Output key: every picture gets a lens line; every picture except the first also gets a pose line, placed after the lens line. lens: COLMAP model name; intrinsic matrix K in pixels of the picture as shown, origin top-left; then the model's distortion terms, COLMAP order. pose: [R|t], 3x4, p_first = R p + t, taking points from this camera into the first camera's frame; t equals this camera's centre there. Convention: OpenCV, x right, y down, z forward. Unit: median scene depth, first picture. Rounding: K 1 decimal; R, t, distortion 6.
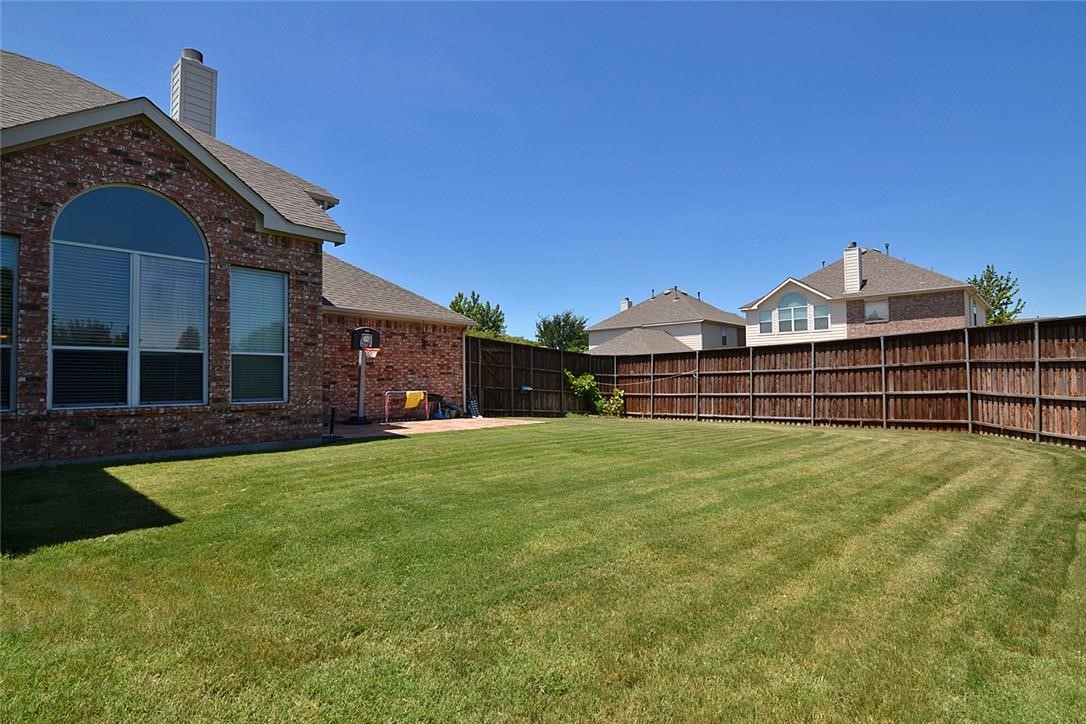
lens RADIAL K [[539.6, 0, 536.2], [0, 539.6, 366.0], [0, 0, 1]] dist [-0.008587, -0.006532]
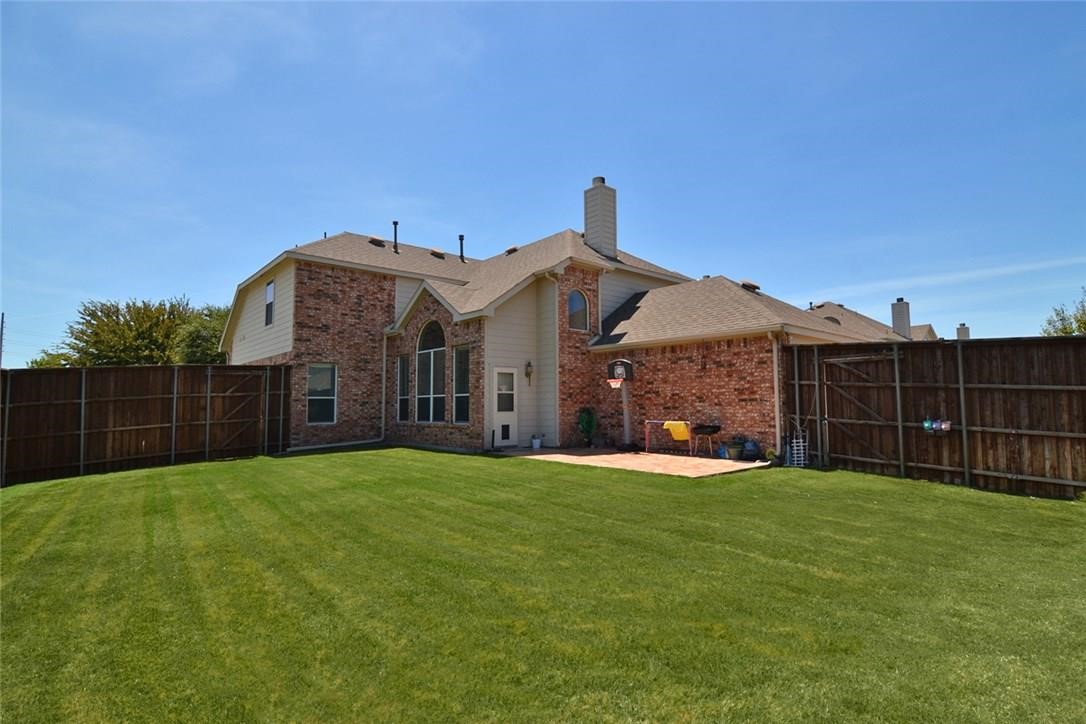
lens RADIAL K [[539.6, 0, 542.4], [0, 539.6, 363.1], [0, 0, 1]] dist [-0.008587, -0.006532]
pose [[-0.128493, -0.066692, -0.989465, 0.666701], [0.039298, 0.996610, -0.072277, 0.005523], [0.990932, -0.048171, -0.125436, 0.860550]]
